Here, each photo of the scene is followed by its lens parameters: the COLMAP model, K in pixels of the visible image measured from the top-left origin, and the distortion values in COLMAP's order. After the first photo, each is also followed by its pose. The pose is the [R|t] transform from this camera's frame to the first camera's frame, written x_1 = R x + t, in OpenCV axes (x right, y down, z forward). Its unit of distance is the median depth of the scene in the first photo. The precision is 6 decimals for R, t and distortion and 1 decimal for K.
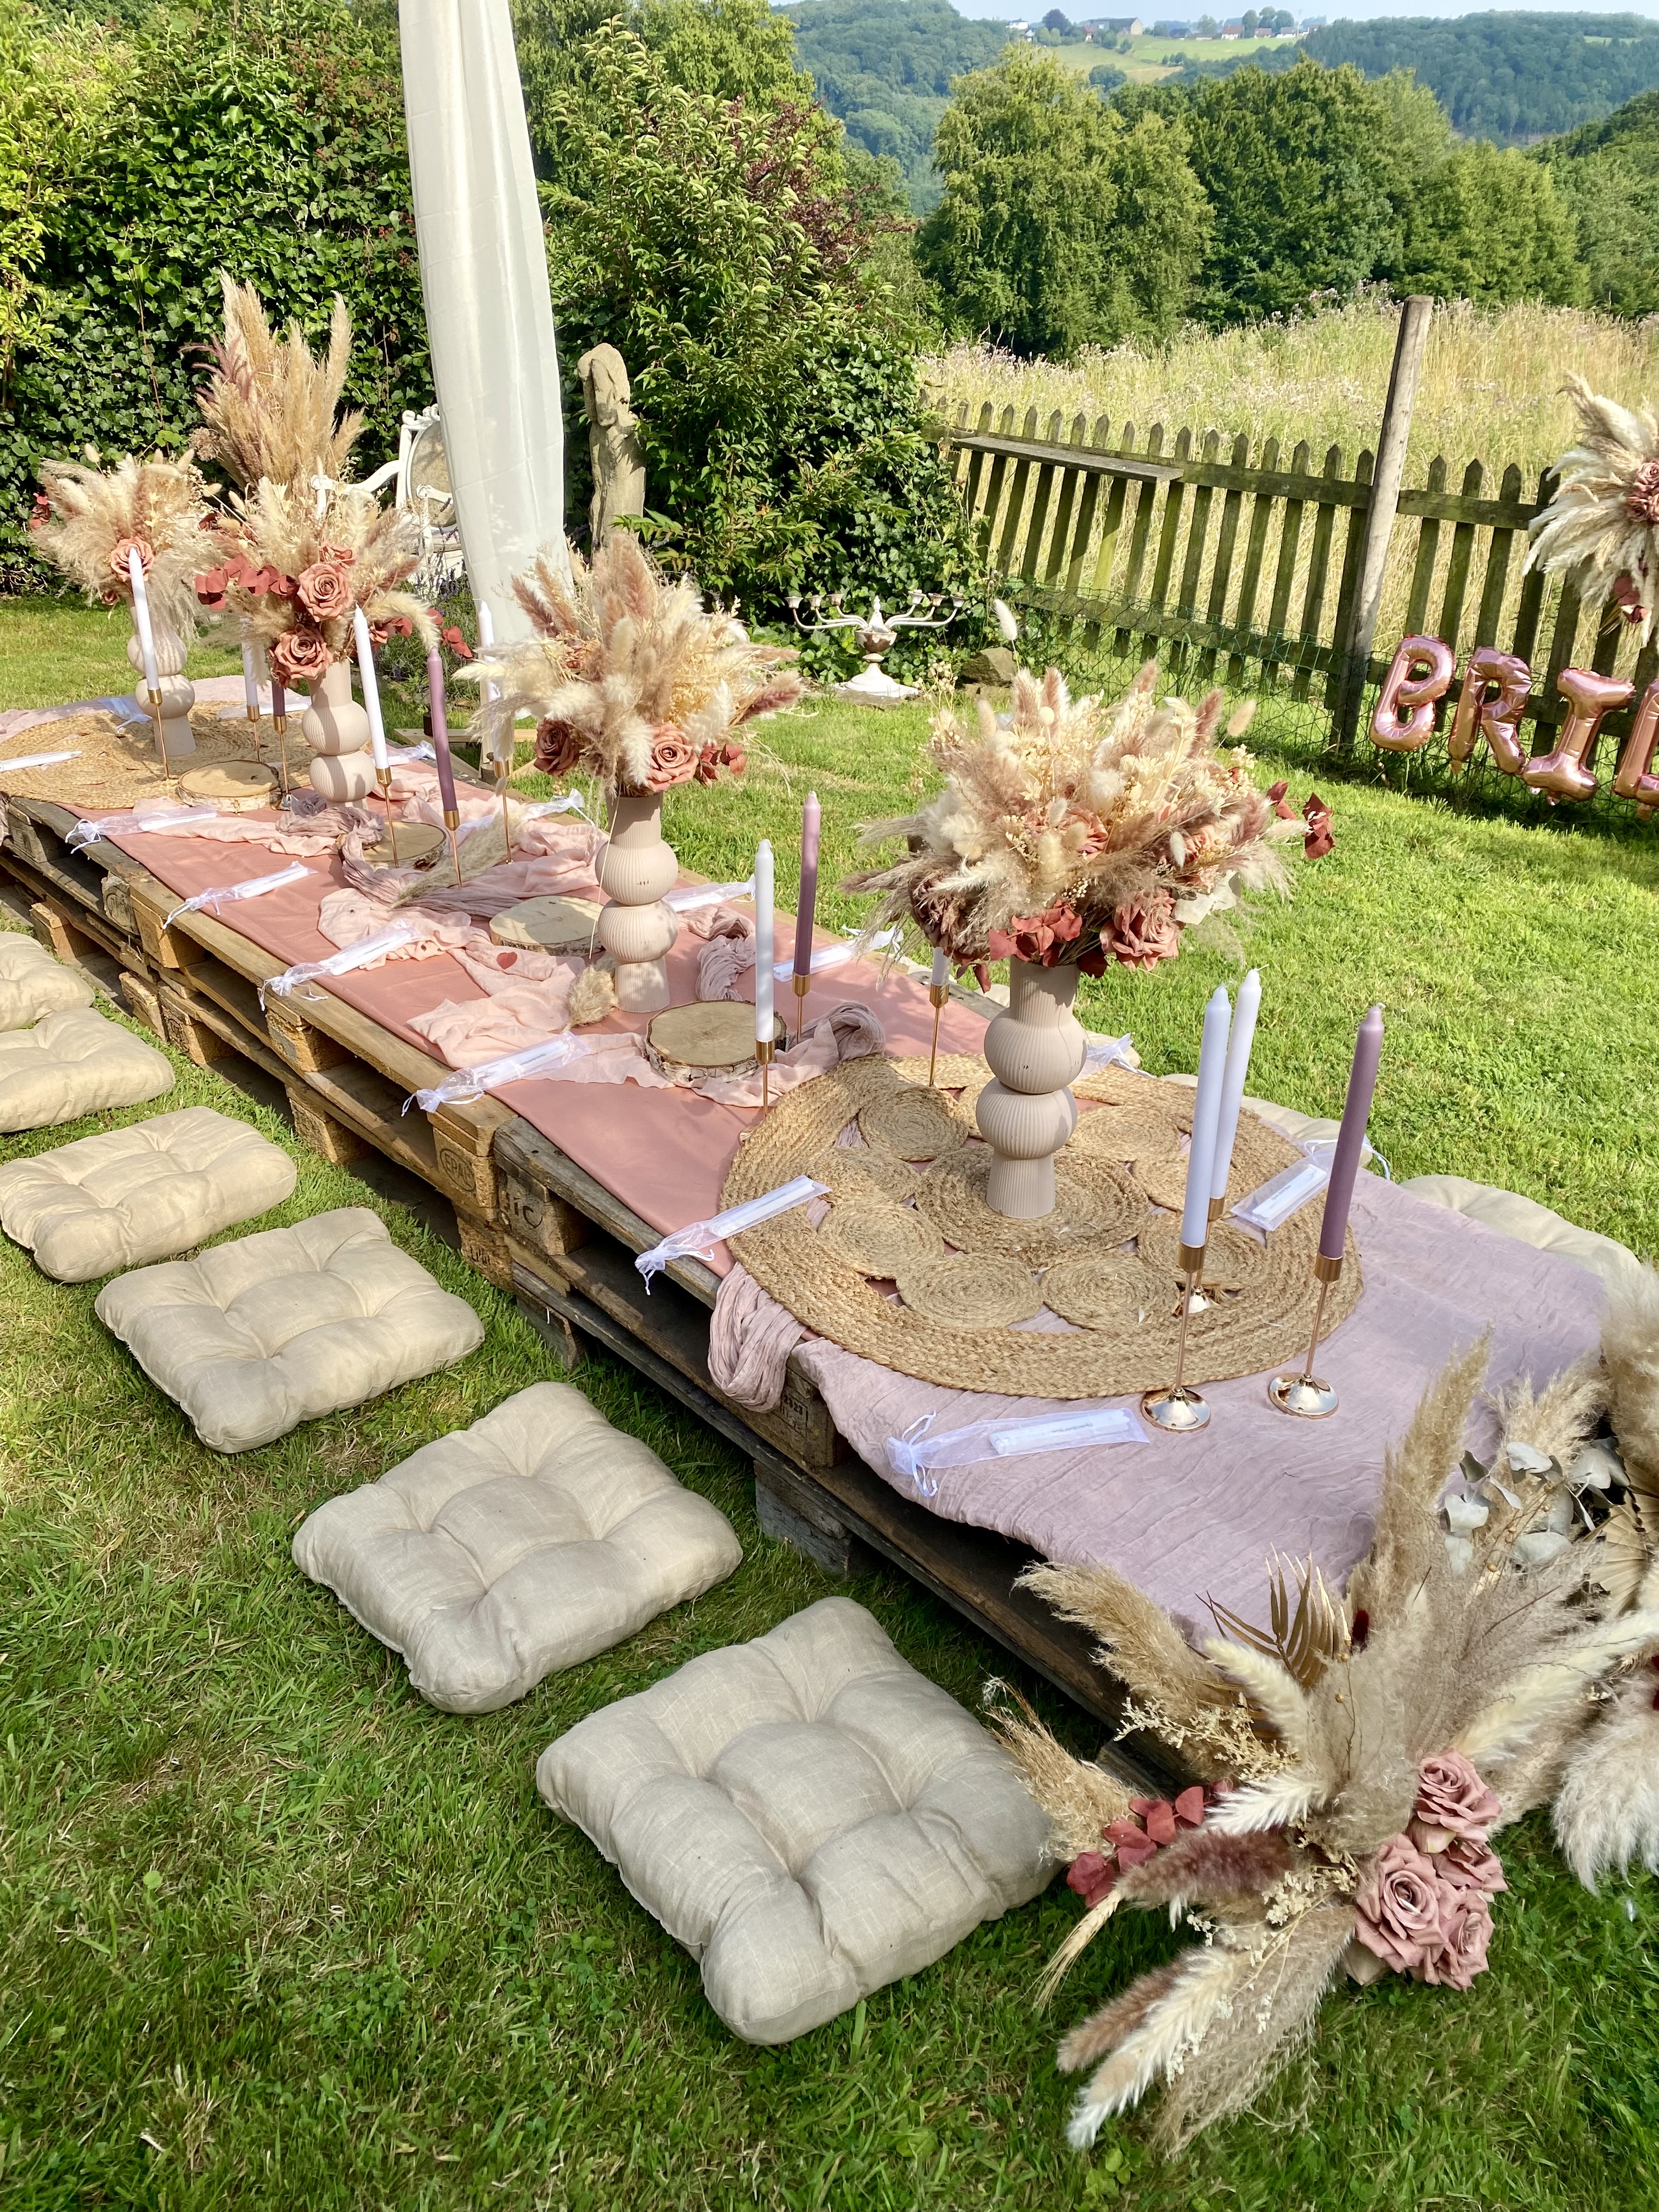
lens RADIAL K [[1619.8, 0, 827.5], [0, 1619.8, 1081.1], [0, 0, 1]] dist [-0.000283, -0.009336]
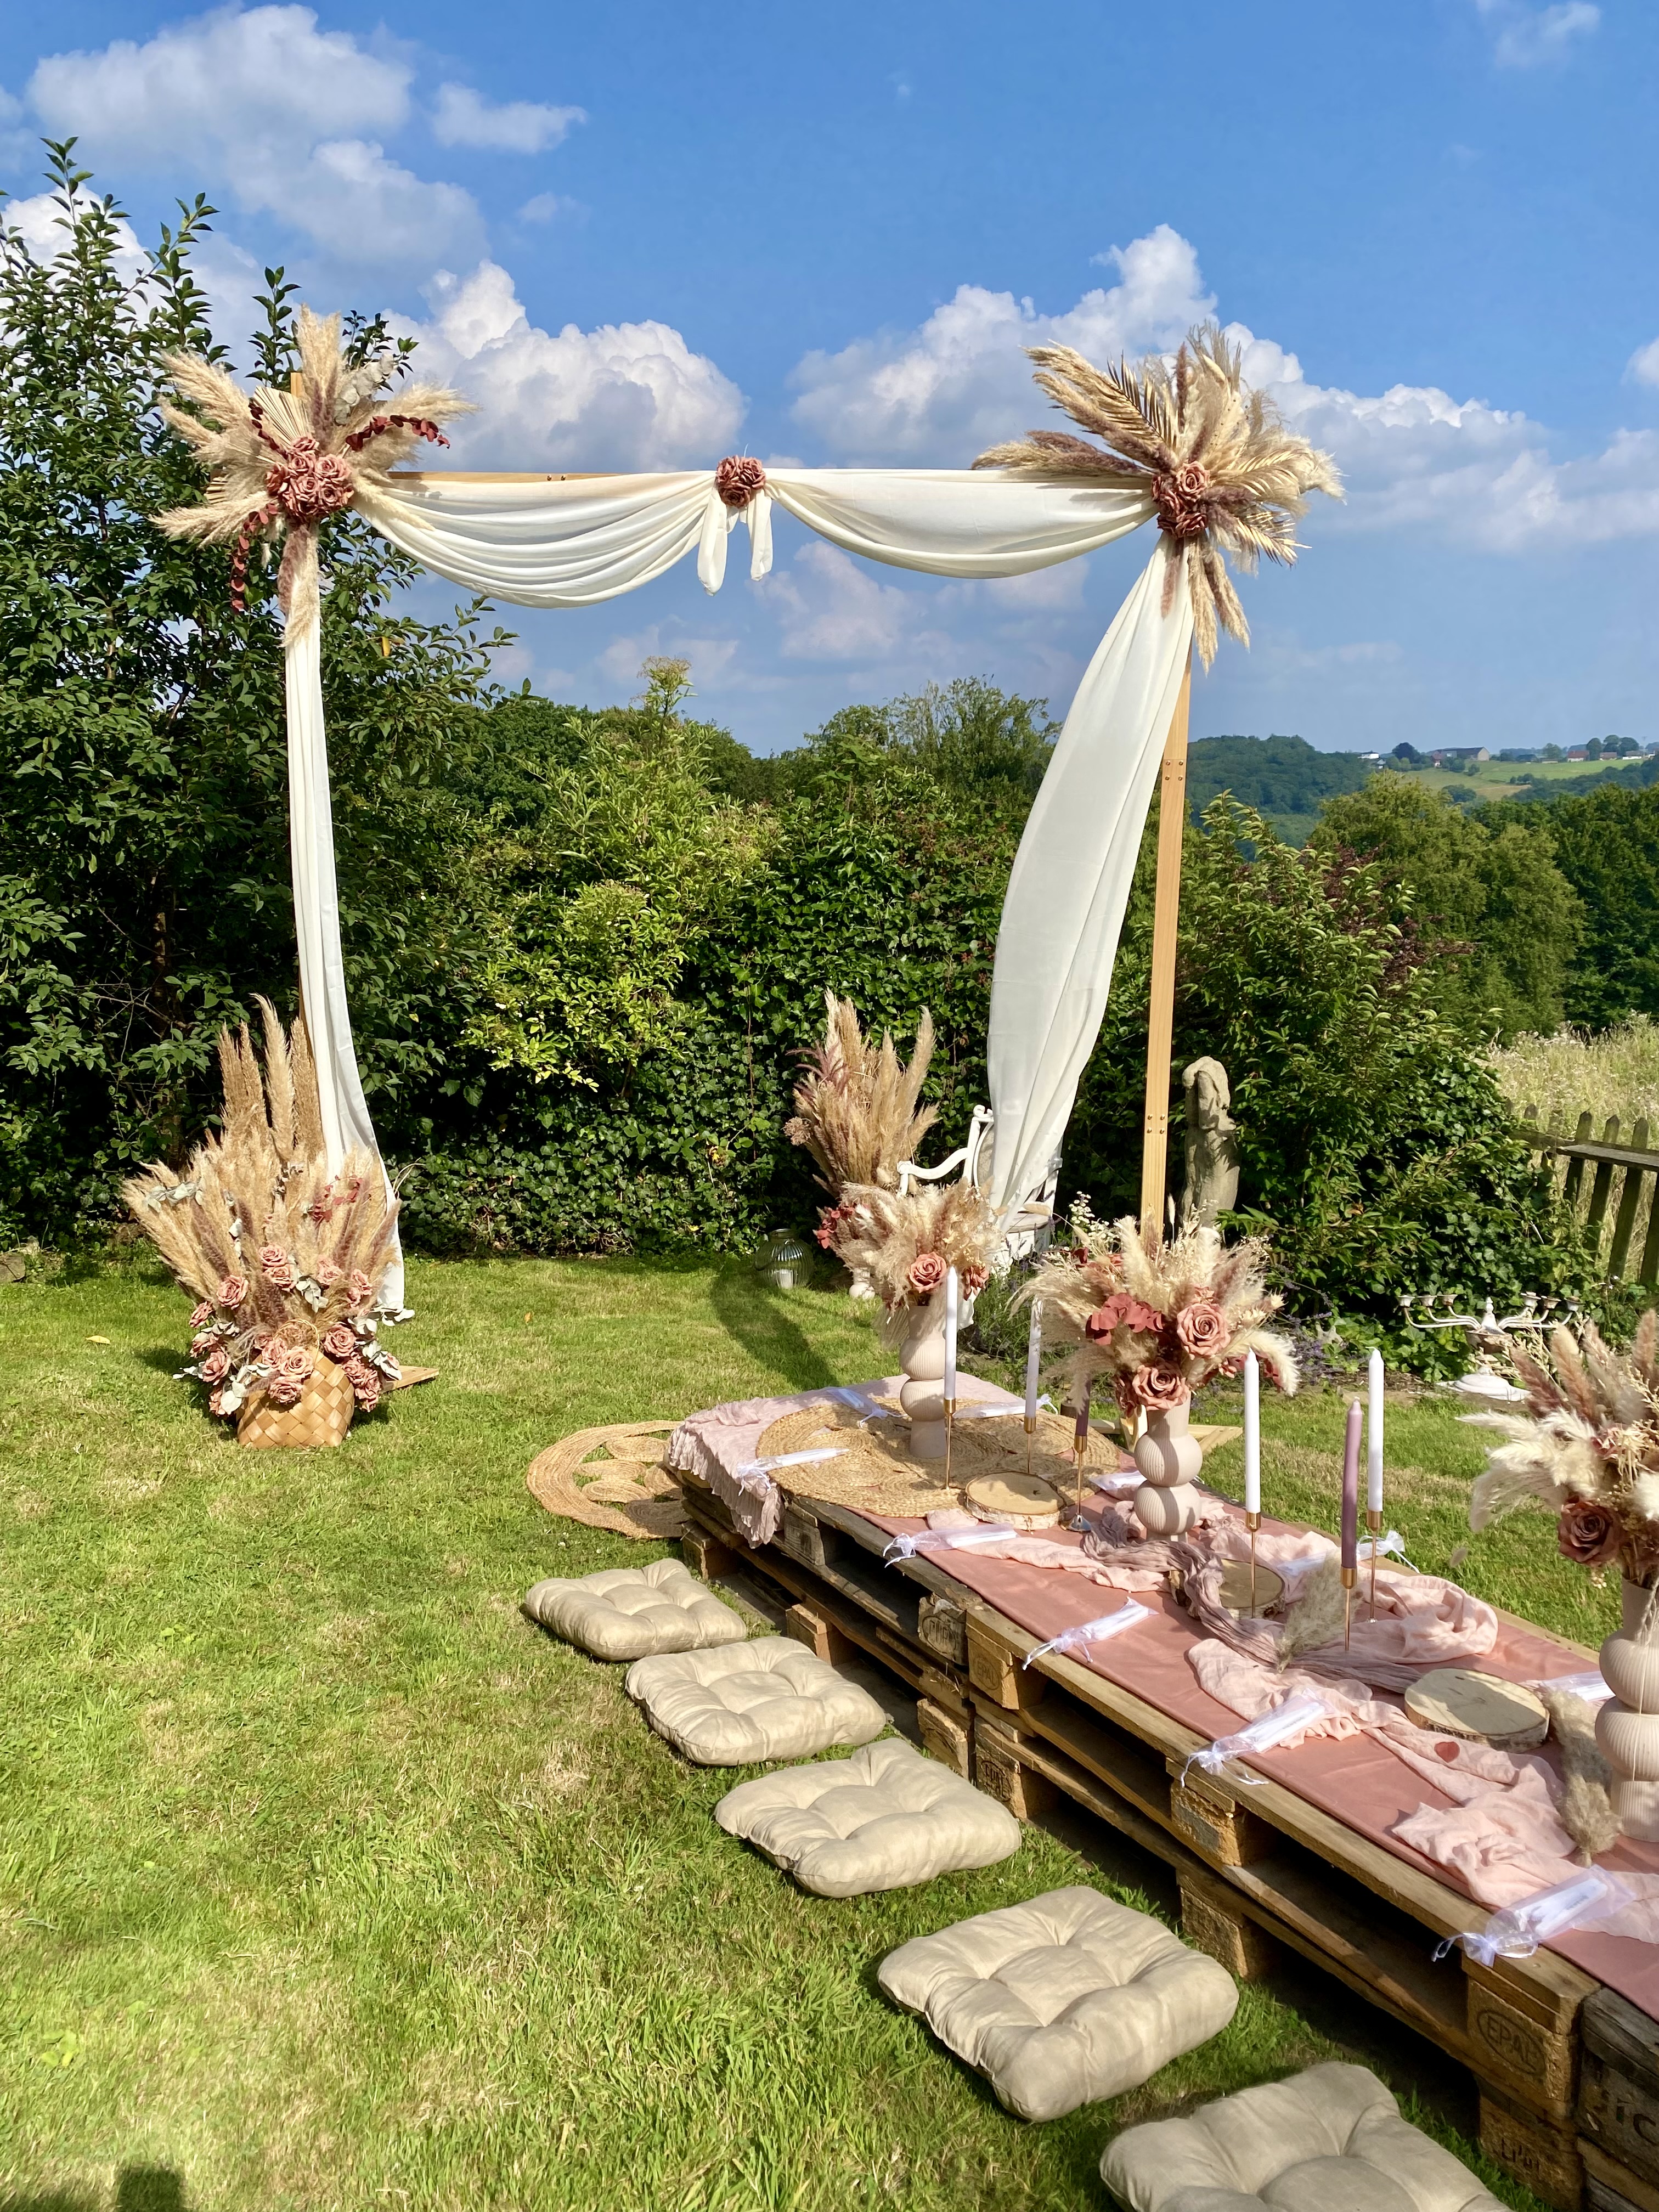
lens RADIAL K [[1619.8, 0, 827.5], [0, 1619.8, 1081.1], [0, 0, 1]] dist [-0.000283, -0.009336]
pose [[0.975480, 0.010573, -0.219835, -0.121740], [-0.093056, 0.924986, -0.368431, -0.020000], [0.199449, 0.379854, 0.903289, -0.007440]]
